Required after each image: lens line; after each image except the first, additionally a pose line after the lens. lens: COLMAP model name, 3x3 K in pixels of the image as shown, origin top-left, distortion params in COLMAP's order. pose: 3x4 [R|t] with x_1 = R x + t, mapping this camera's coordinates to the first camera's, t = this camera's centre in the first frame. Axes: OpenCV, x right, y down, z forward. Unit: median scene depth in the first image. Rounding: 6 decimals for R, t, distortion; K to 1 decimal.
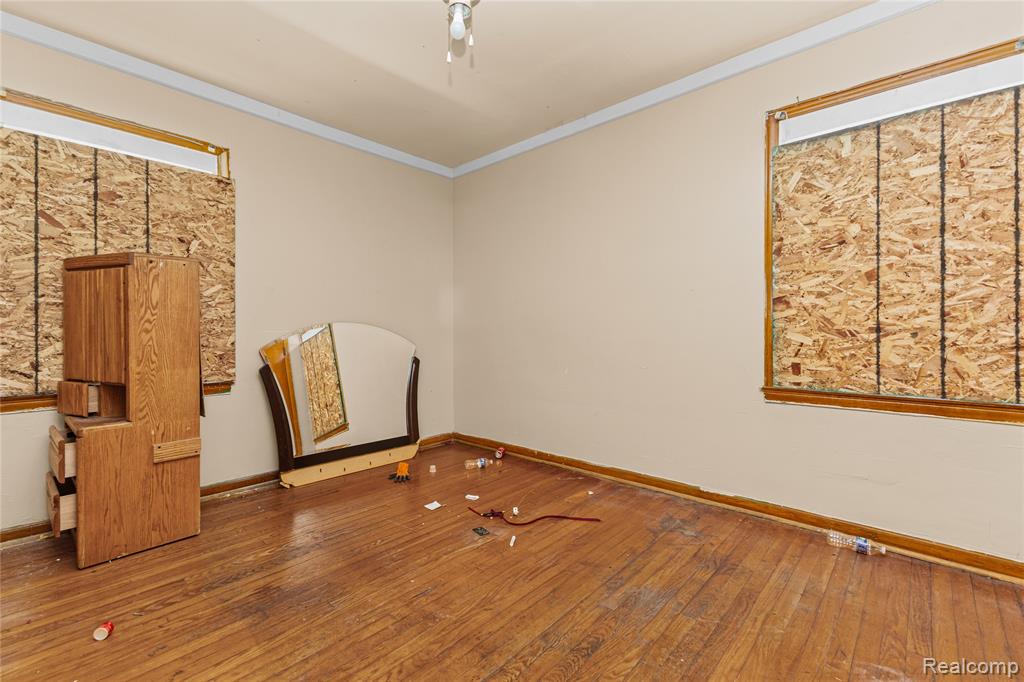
lens RADIAL K [[445.1, 0, 493.5], [0, 445.1, 336.1], [0, 0, 1]] dist [0.011953, -0.004252]
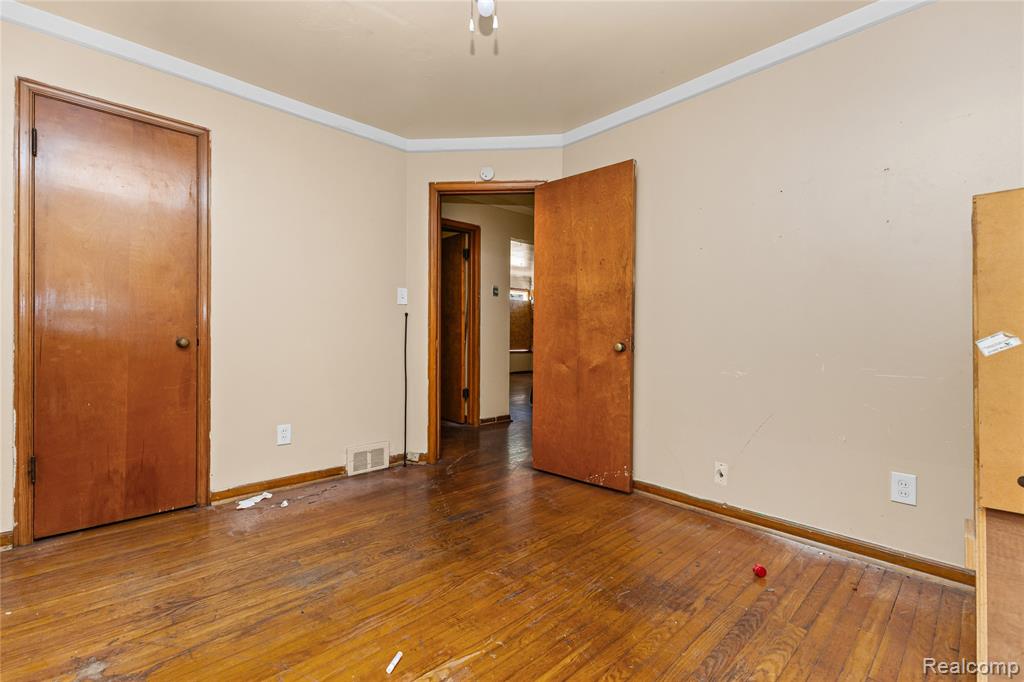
lens RADIAL K [[445.1, 0, 493.5], [0, 445.1, 336.1], [0, 0, 1]] dist [0.011953, -0.004252]
pose [[-0.997163, -0.003715, 0.075174, -0.176477], [-0.003015, 0.999951, 0.009428, -0.016599], [-0.075206, 0.009174, -0.997126, 1.983006]]
